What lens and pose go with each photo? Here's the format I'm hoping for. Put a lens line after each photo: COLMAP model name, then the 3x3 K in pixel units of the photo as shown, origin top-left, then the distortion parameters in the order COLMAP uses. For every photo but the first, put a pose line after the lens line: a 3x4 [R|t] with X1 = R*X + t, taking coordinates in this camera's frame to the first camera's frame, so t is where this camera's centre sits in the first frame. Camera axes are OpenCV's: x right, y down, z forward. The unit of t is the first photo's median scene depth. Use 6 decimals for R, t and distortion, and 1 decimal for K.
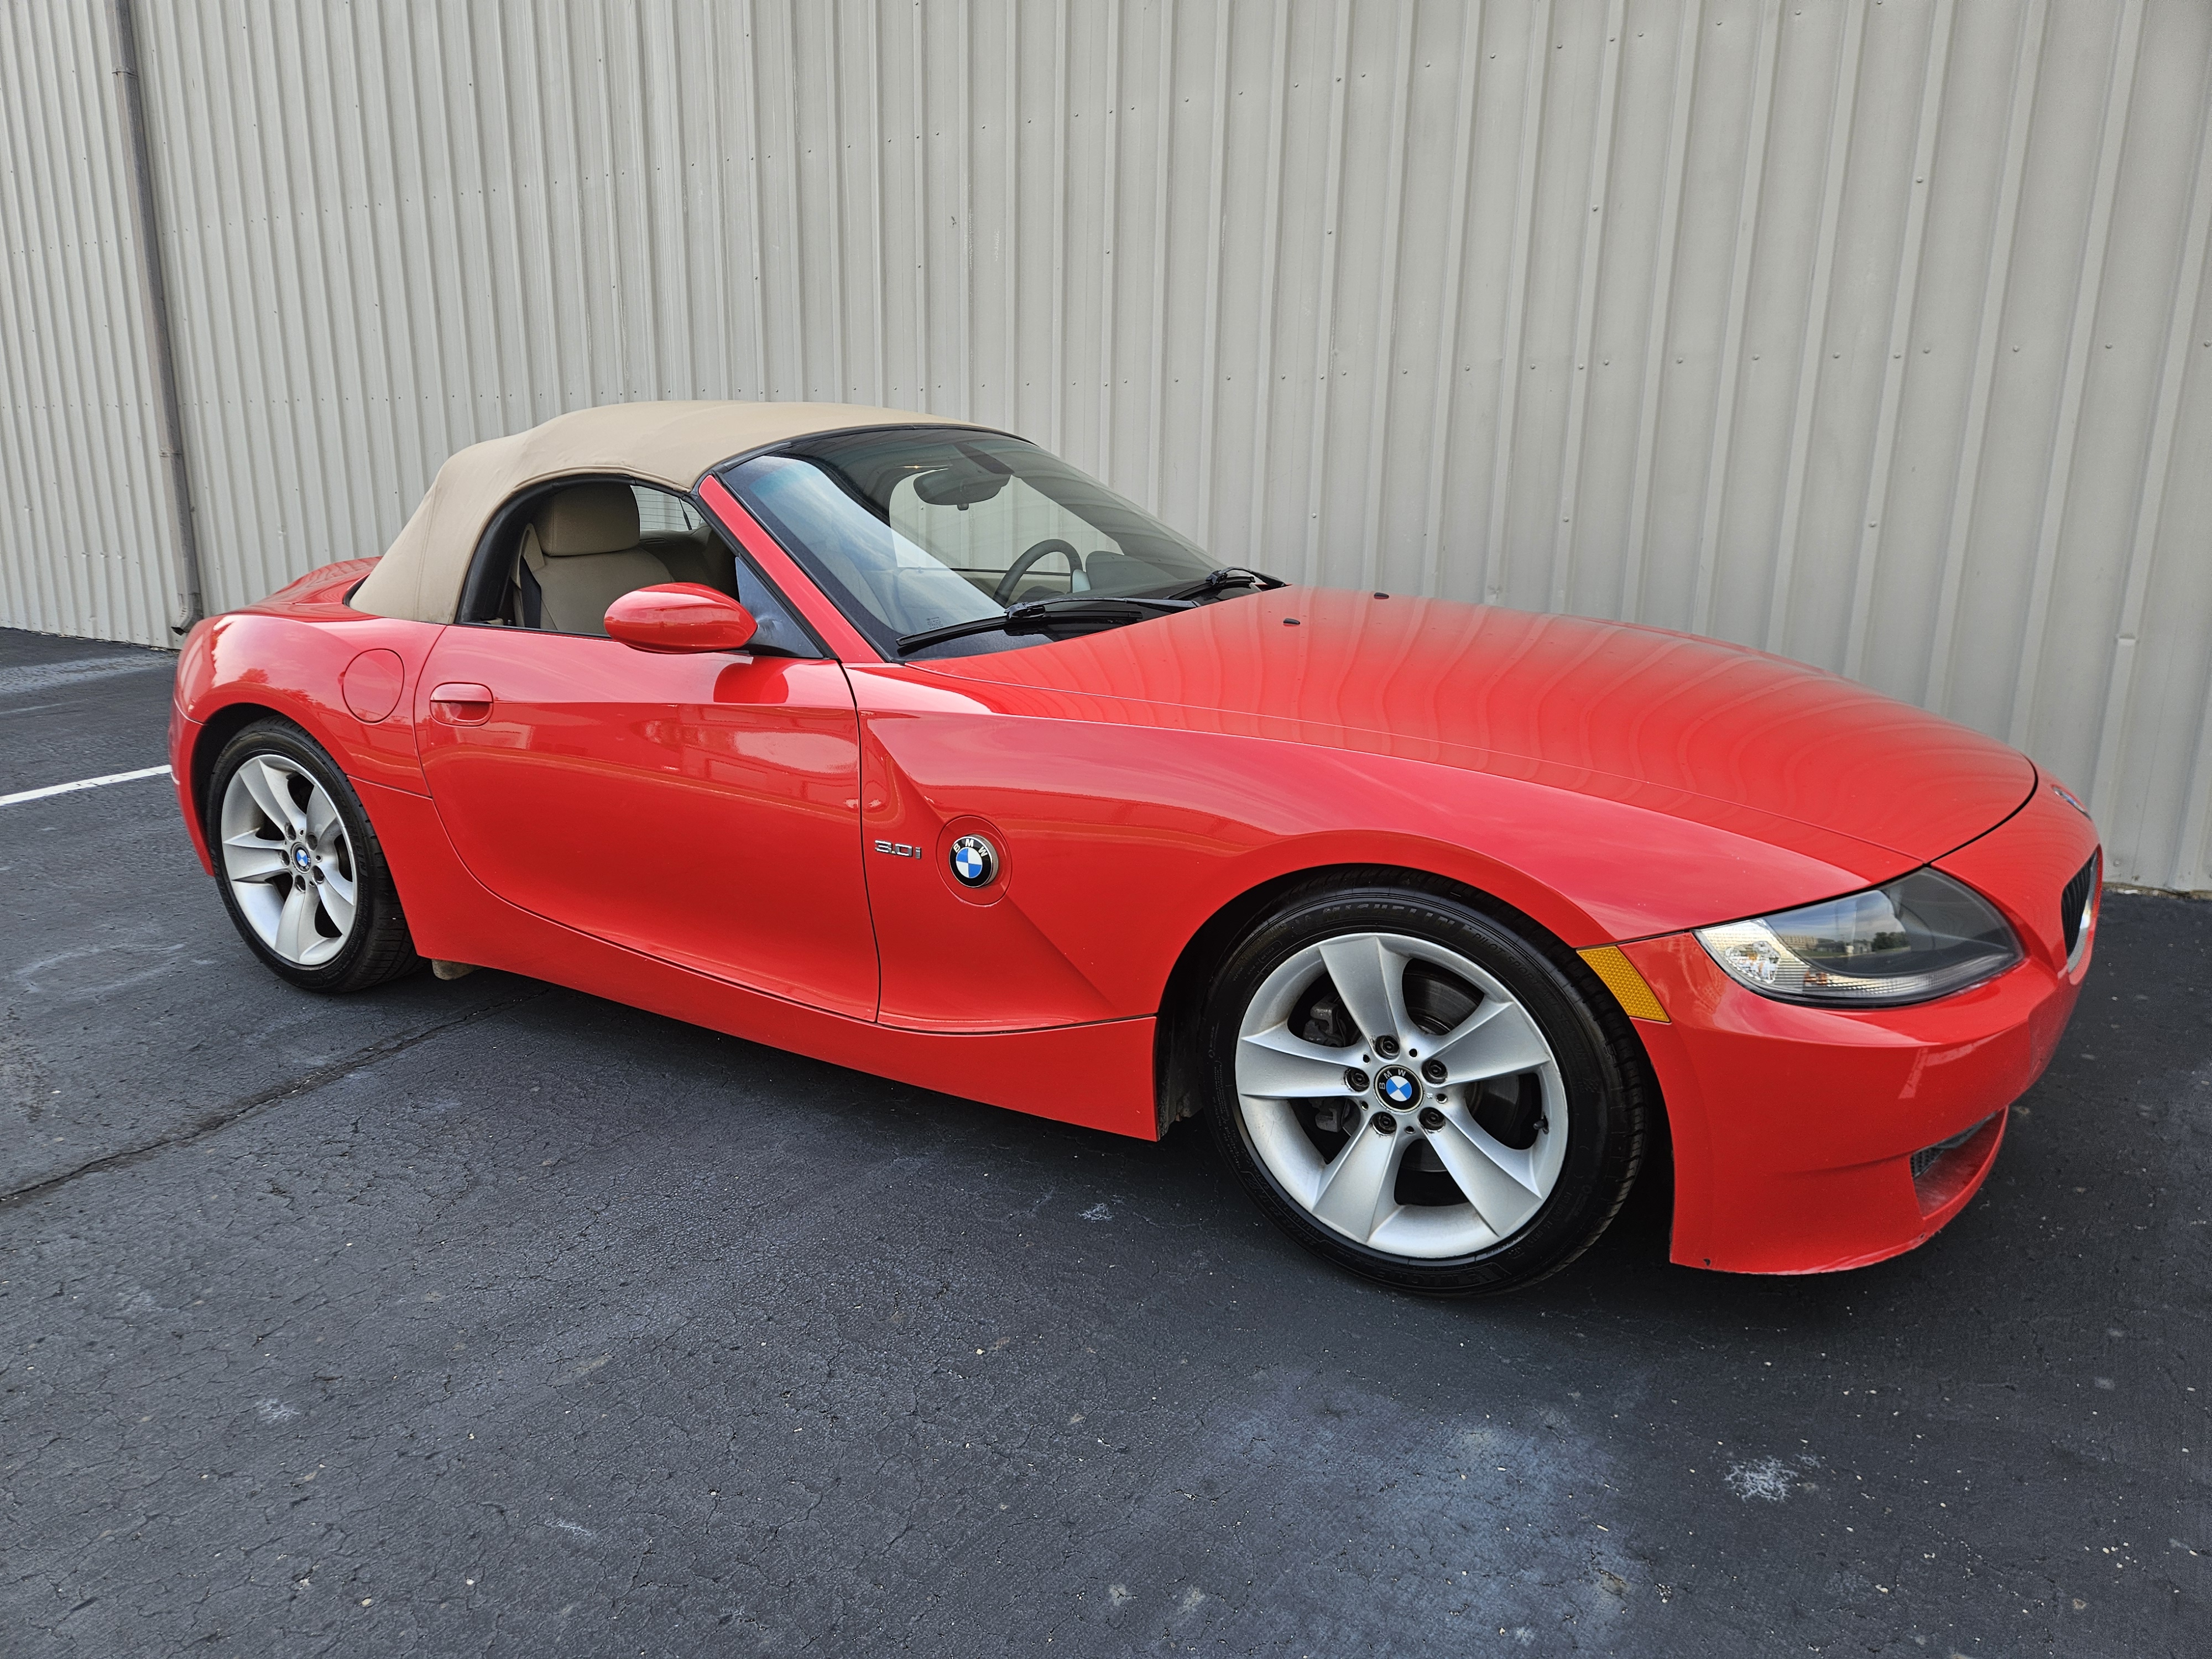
lens RADIAL K [[1475.5, 0, 1083.0], [0, 1475.5, 838.0], [0, 0, 1]] dist [0.071352, -0.059612]
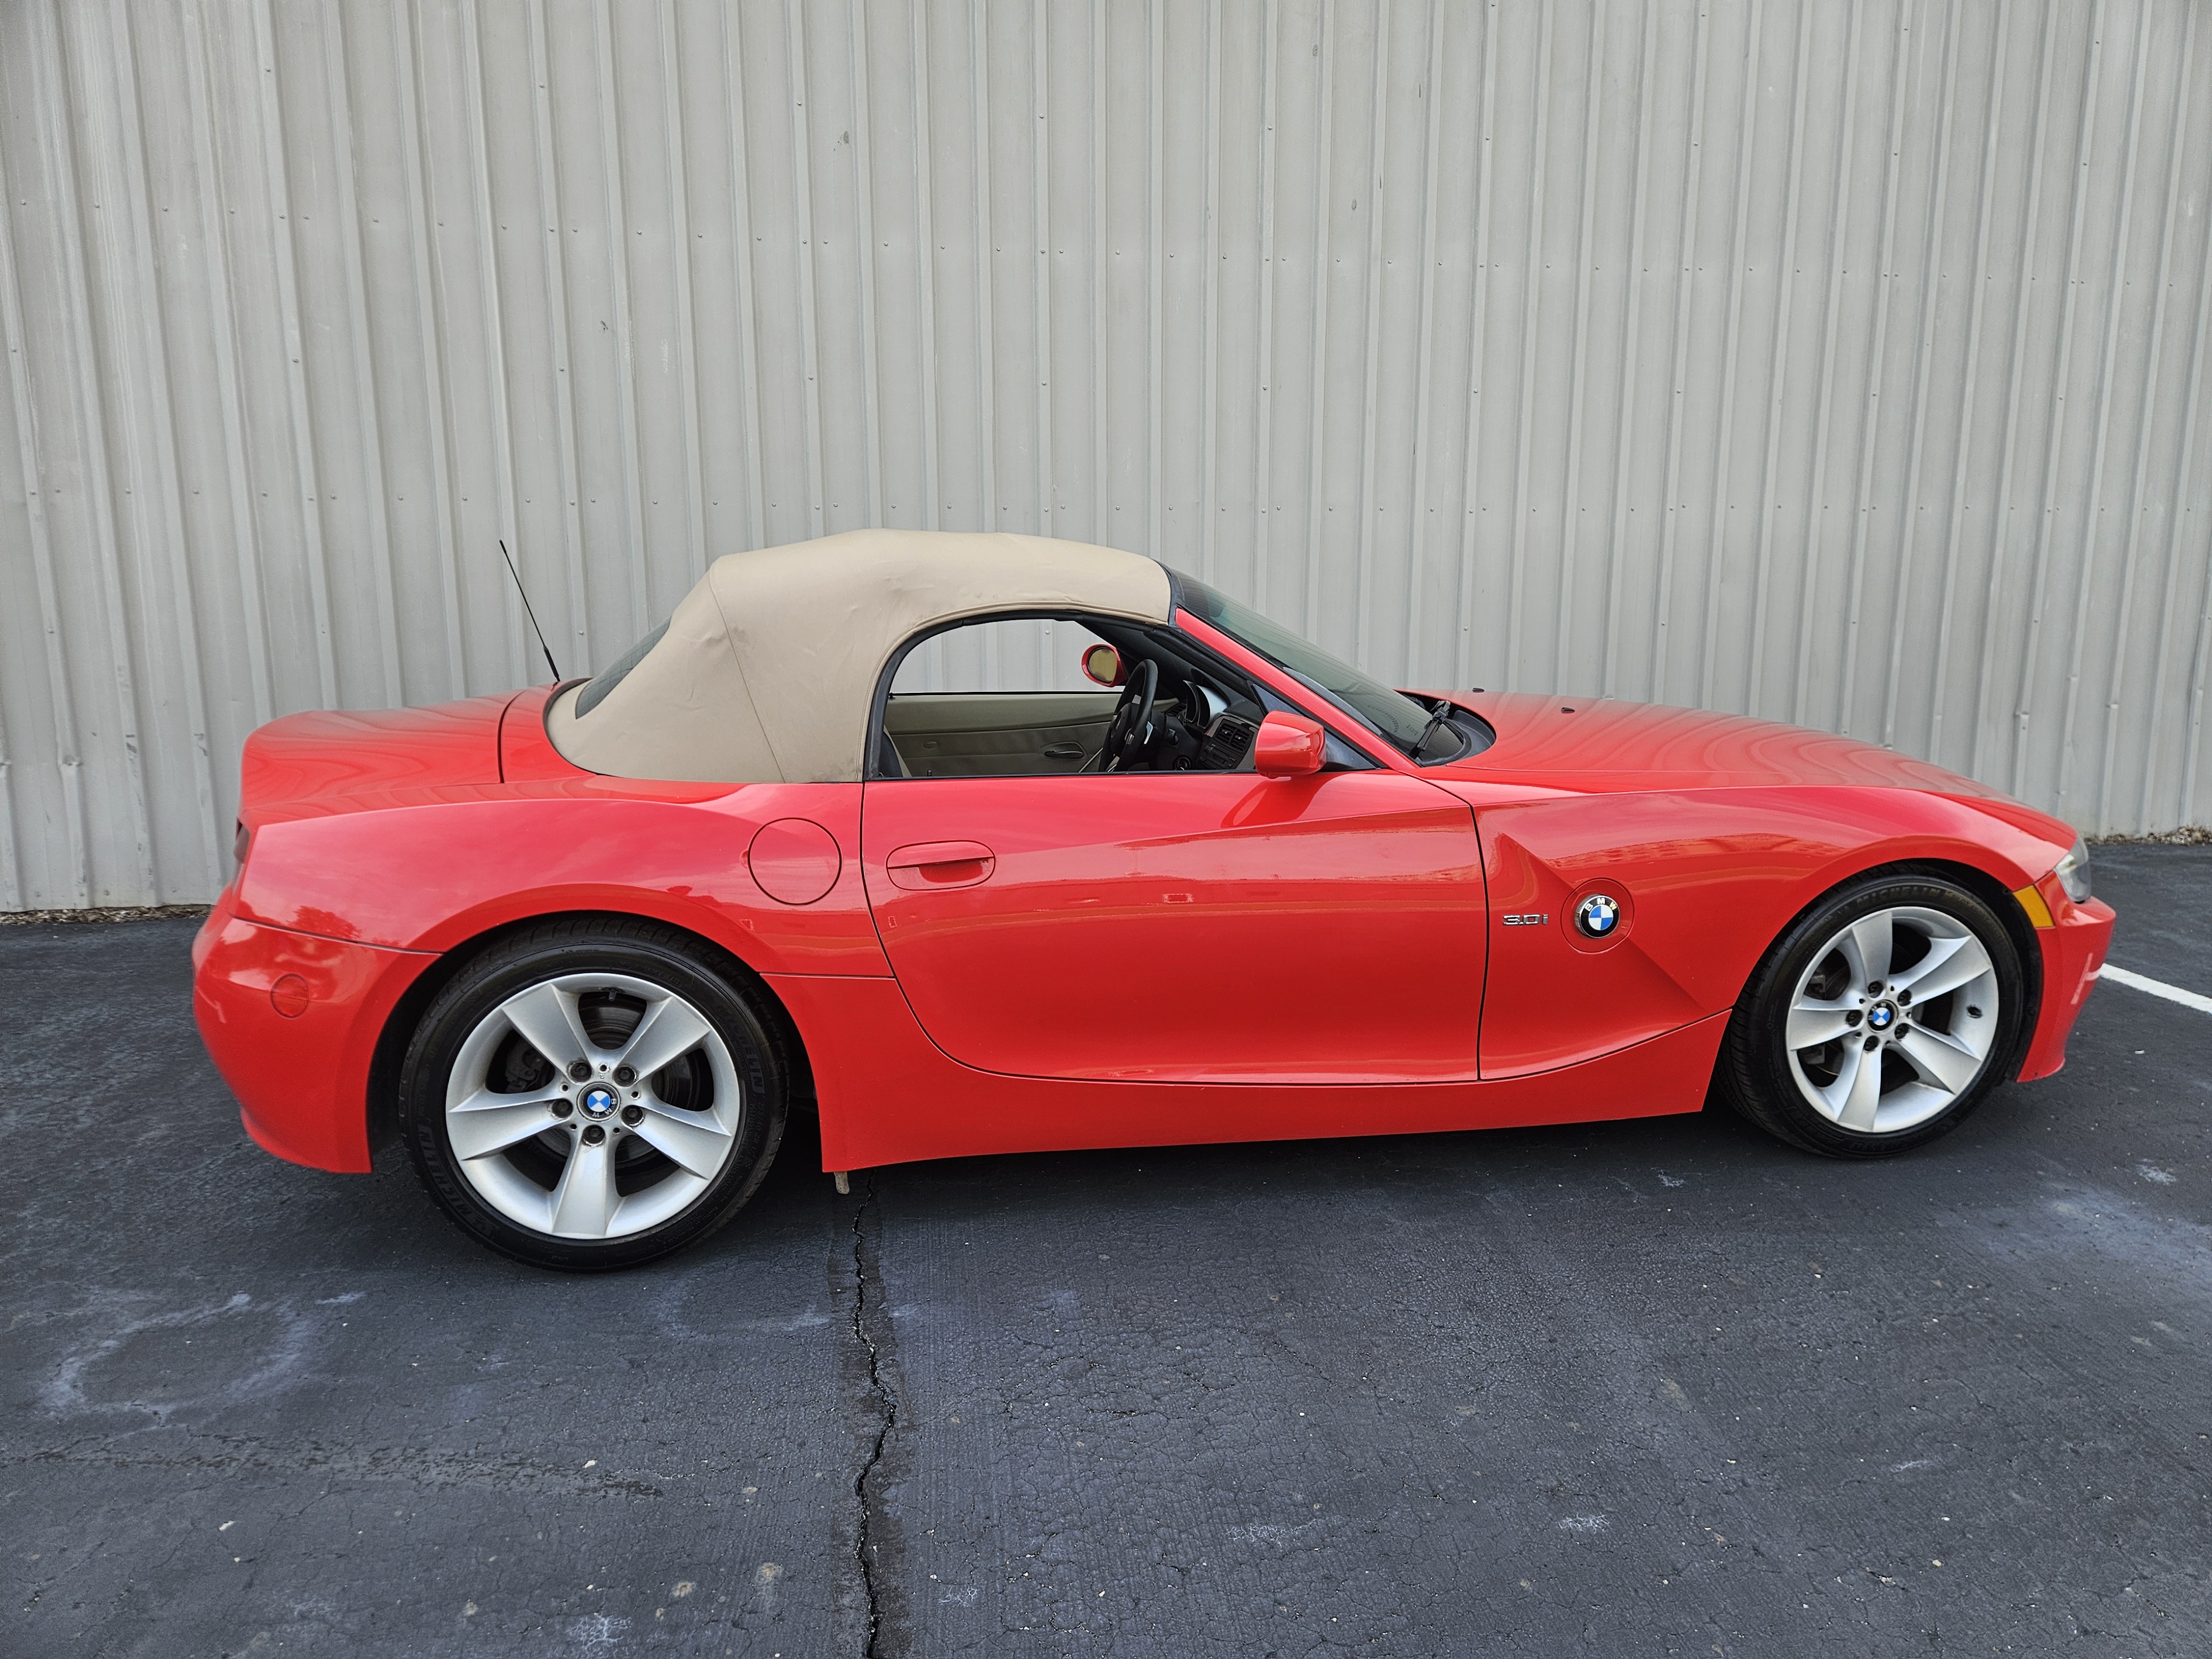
lens RADIAL K [[1475.5, 0, 1107.9], [0, 1475.5, 859.2], [0, 0, 1]] dist [0.071352, -0.059612]
pose [[0.749462, -0.127007, 0.649751, -0.685721], [0.164441, 0.986382, 0.003133, -0.059056], [-0.641300, 0.104498, 0.760141, 0.192446]]
